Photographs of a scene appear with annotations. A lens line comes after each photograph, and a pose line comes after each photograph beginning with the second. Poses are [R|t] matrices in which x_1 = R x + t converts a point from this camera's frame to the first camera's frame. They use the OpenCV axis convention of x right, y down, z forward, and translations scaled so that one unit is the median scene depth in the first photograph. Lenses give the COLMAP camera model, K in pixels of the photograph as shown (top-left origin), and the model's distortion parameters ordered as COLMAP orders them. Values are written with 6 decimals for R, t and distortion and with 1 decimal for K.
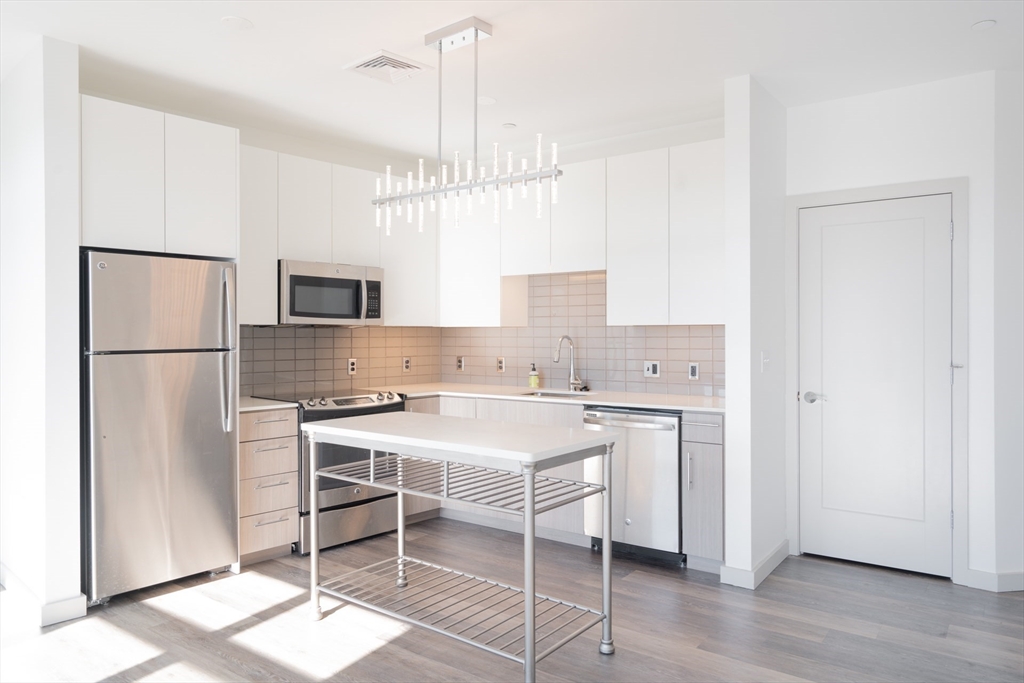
lens RADIAL K [[691.2, 0, 510.8], [0, 691.2, 338.0], [0, 0, 1]] dist [0.000644, 0.000447]
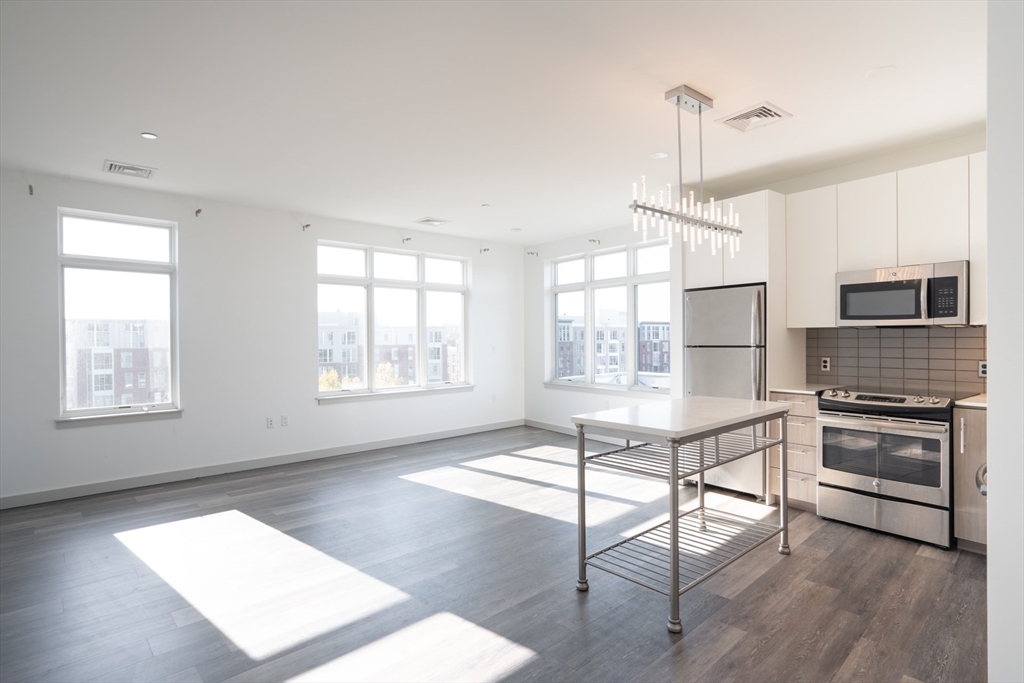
lens RADIAL K [[514.2, 0, 508.1], [0, 514.2, 342.0], [0, 0, 1]] dist [-0.001488, -0.000160]
pose [[-0.182261, 0.012760, -0.983167, 0.652384], [0.007182, 0.999906, 0.011646, -0.008043], [0.983224, -0.004939, -0.182336, 0.598116]]
